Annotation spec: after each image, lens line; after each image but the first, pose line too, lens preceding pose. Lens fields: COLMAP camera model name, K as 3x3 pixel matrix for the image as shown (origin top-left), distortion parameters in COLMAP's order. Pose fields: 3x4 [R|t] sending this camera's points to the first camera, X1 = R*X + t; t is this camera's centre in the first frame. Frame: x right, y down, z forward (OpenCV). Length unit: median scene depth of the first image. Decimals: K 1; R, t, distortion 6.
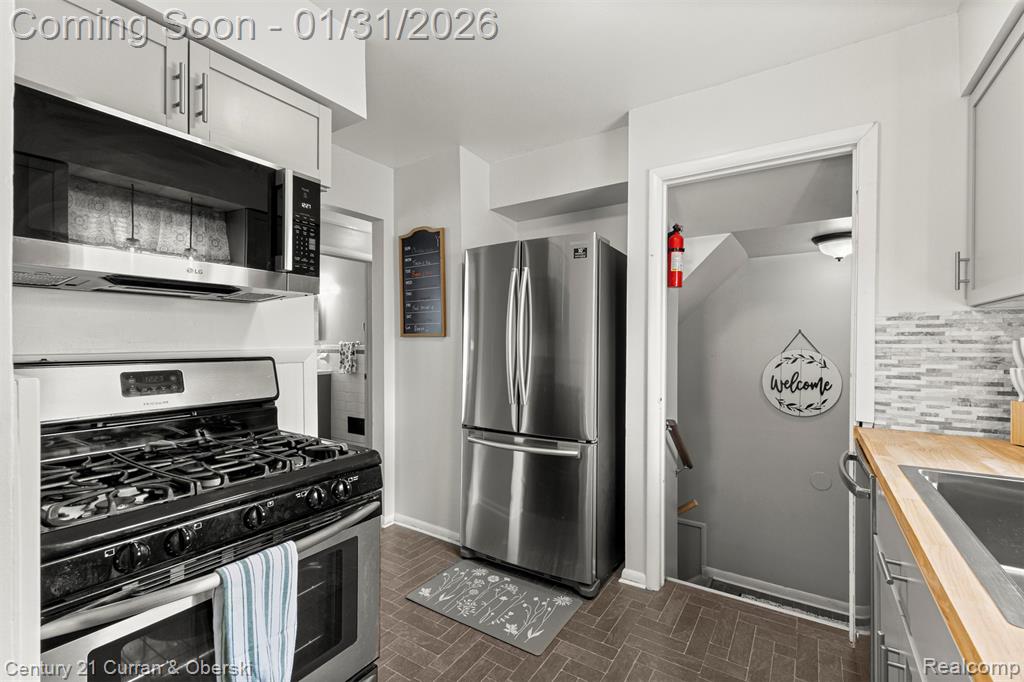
lens RADIAL K [[445.2, 0, 514.2], [0, 445.2, 344.7], [0, 0, 1]] dist [0.012383, -0.001264]
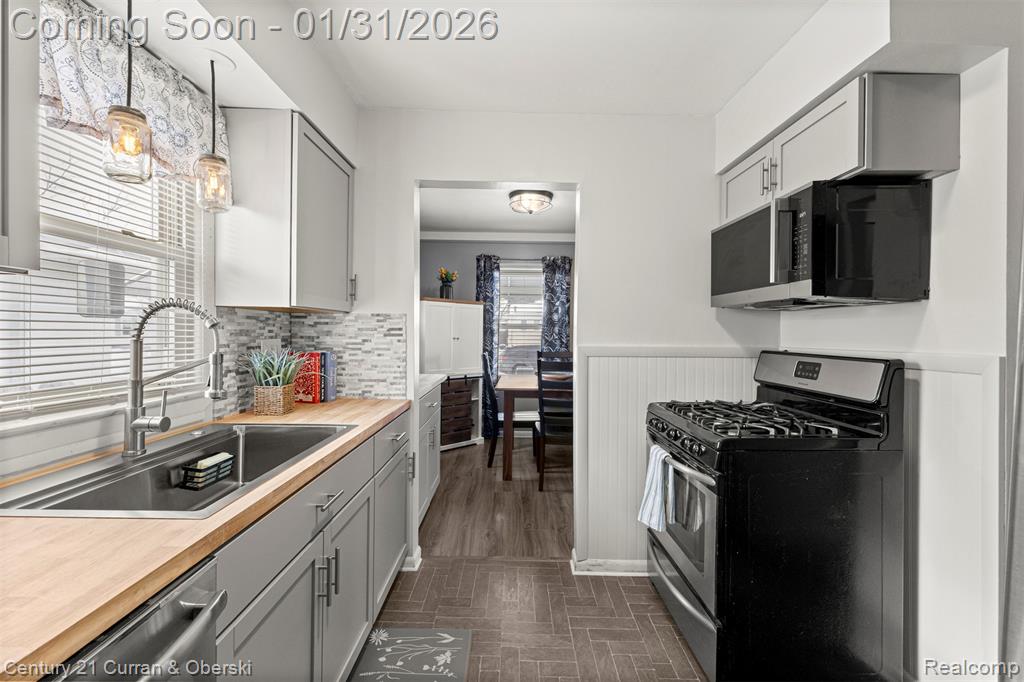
lens RADIAL K [[445.2, 0, 517.4], [0, 445.2, 334.1], [0, 0, 1]] dist [0.012383, -0.001264]
pose [[-0.818828, -0.006620, -0.574000, 0.480815], [-0.013735, 0.999873, 0.008061, -0.017882], [0.573874, 0.014485, -0.818815, 1.018104]]
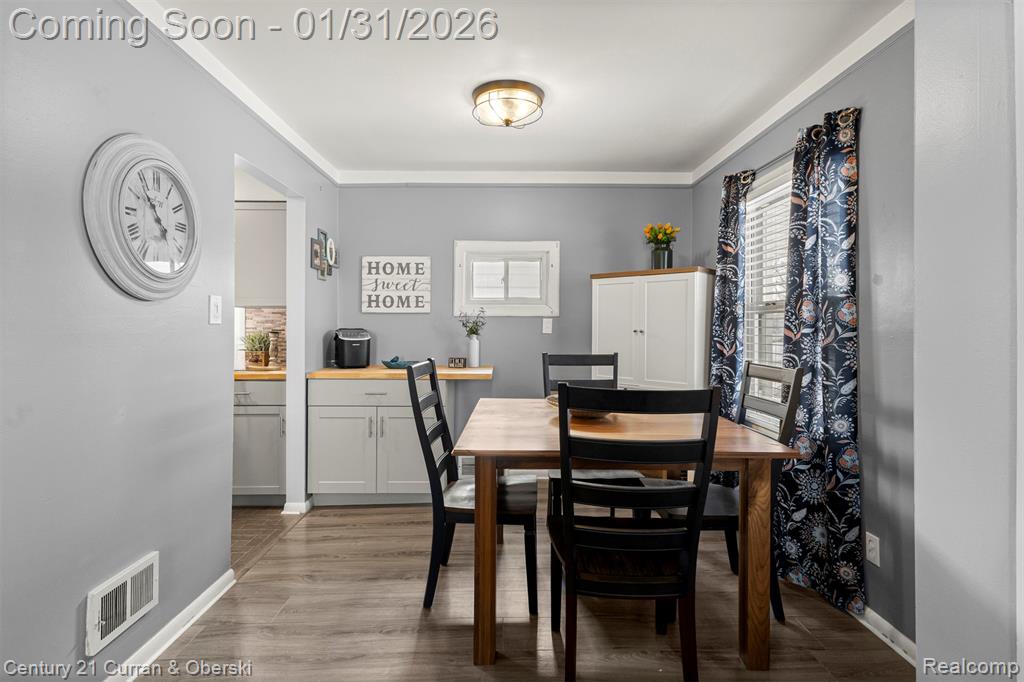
lens RADIAL K [[505.4, 0, 513.1], [0, 505.4, 323.7], [0, 0, 1]] dist [-0.002139, -0.000425]
pose [[-0.570938, -0.000138, 0.820993, -1.517860], [-0.000294, 1.000000, -0.000037, 0.000913], [-0.820993, -0.000262, -0.570938, 0.311899]]
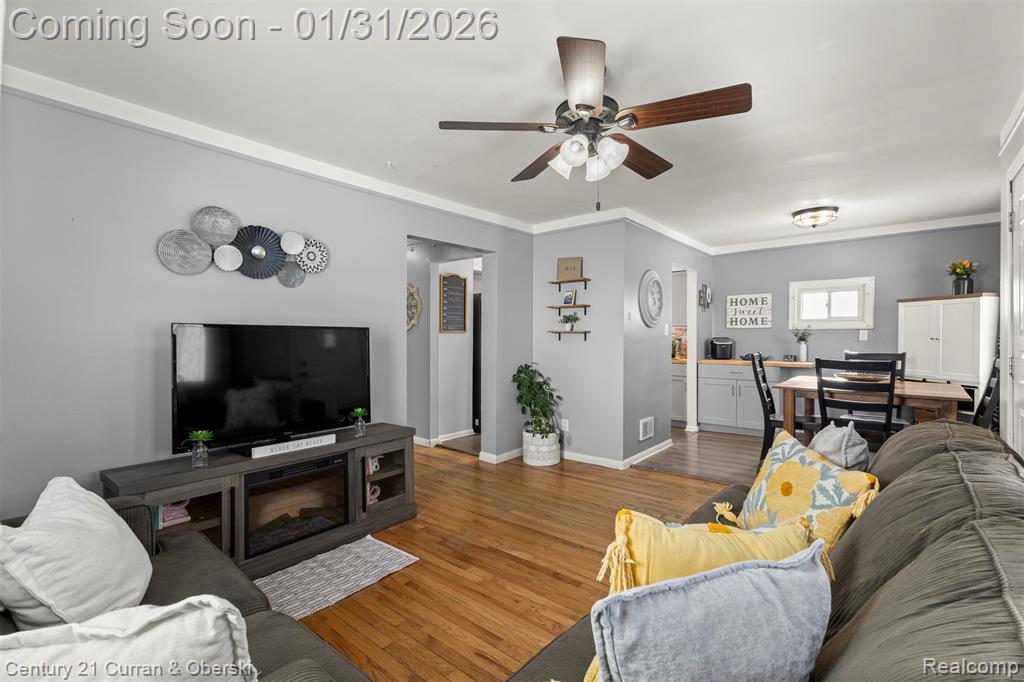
lens RADIAL K [[445.2, 0, 514.4], [0, 445.2, 343.4], [0, 0, 1]] dist [0.012383, -0.001264]
pose [[0.105768, -0.019083, 0.994208, -2.598027], [0.007530, 0.999803, 0.018389, -0.005951], [-0.994362, 0.005541, 0.105890, 0.731574]]
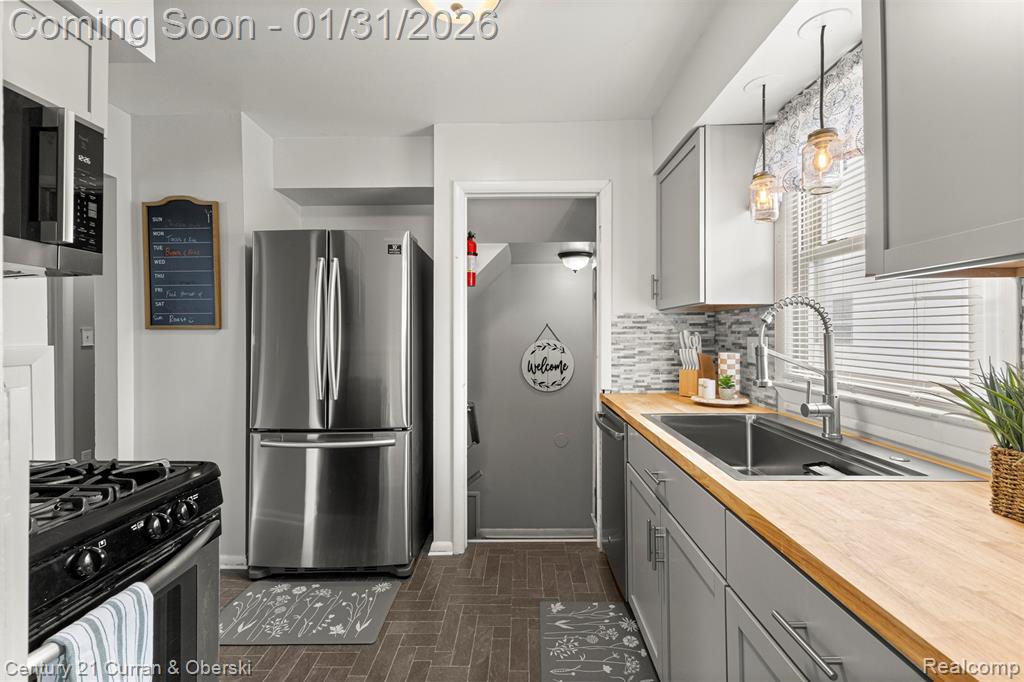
lens RADIAL K [[445.2, 0, 511.1], [0, 445.2, 335.0], [0, 0, 1]] dist [0.012383, -0.001264]
pose [[0.847241, -0.007586, 0.531154, -0.176115], [0.009251, 0.999957, -0.000476, -0.002018], [-0.531128, 0.005317, 0.847275, -0.027618]]
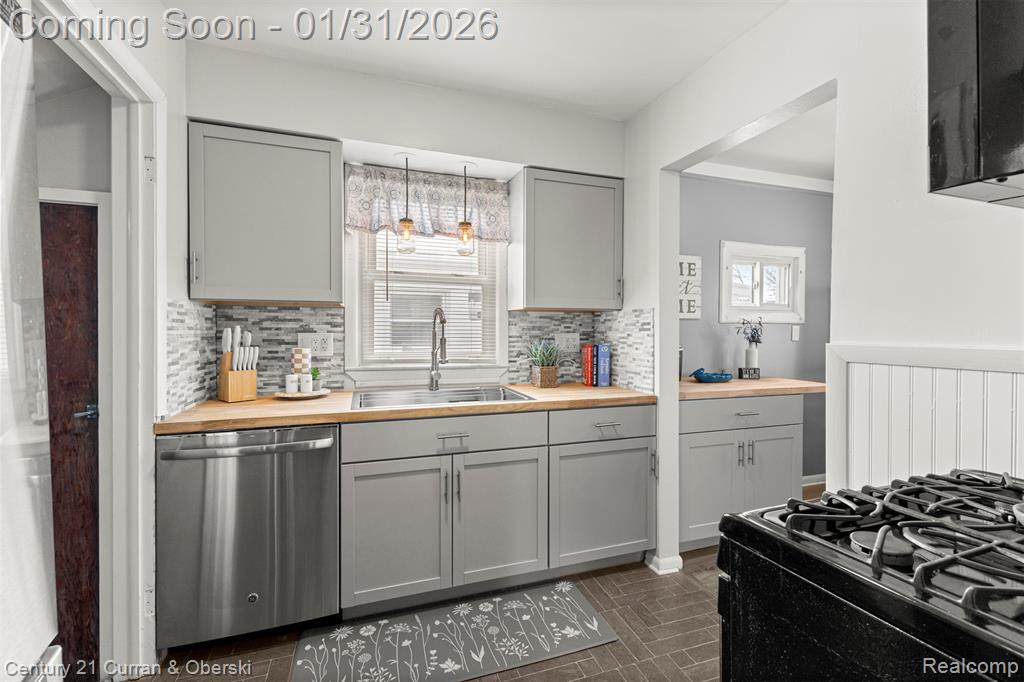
lens RADIAL K [[445.2, 0, 511.7], [0, 445.2, 335.4], [0, 0, 1]] dist [0.012383, -0.001264]
pose [[-0.798611, -0.009753, 0.601768, -0.271552], [-0.001291, 0.999894, 0.014493, -0.004279], [-0.601846, 0.010797, -0.798540, 1.032674]]
